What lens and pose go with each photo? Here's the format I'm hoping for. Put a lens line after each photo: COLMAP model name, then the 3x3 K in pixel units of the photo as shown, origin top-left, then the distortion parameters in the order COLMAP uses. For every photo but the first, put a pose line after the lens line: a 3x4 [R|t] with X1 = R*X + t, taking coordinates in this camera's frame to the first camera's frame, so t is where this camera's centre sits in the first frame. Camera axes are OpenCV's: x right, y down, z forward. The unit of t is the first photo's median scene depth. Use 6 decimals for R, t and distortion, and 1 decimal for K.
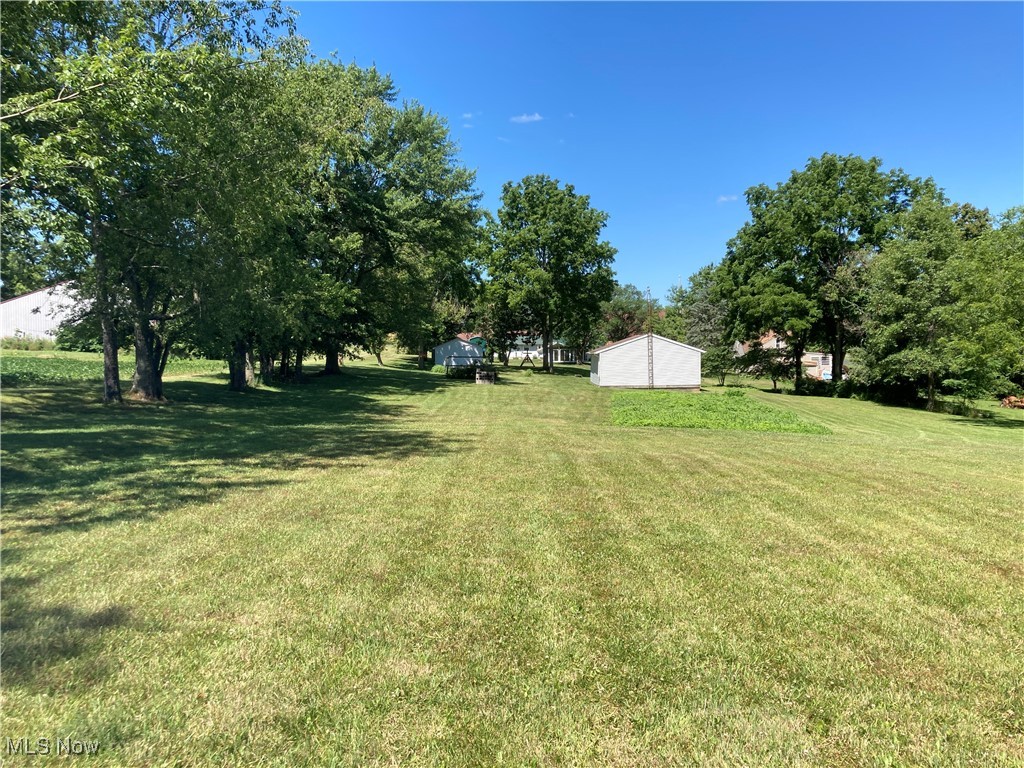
lens RADIAL K [[919.2, 0, 449.6], [0, 919.2, 380.0], [0, 0, 1]] dist [0.061443, -0.012418]
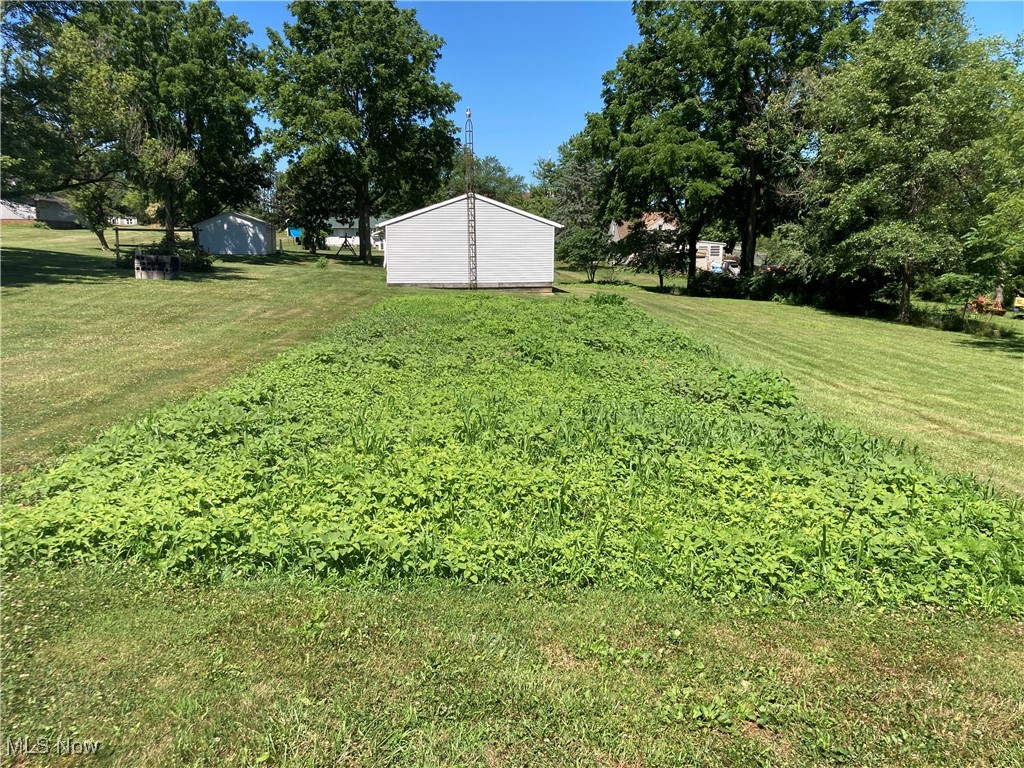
lens RADIAL K [[919.2, 0, 449.6], [0, 919.2, 380.0], [0, 0, 1]] dist [0.061443, -0.012418]
pose [[0.991531, -0.010098, 0.129479, 0.098473], [-0.004930, 0.993327, 0.115222, -0.000311], [-0.129778, -0.114885, 0.984865, 0.321389]]
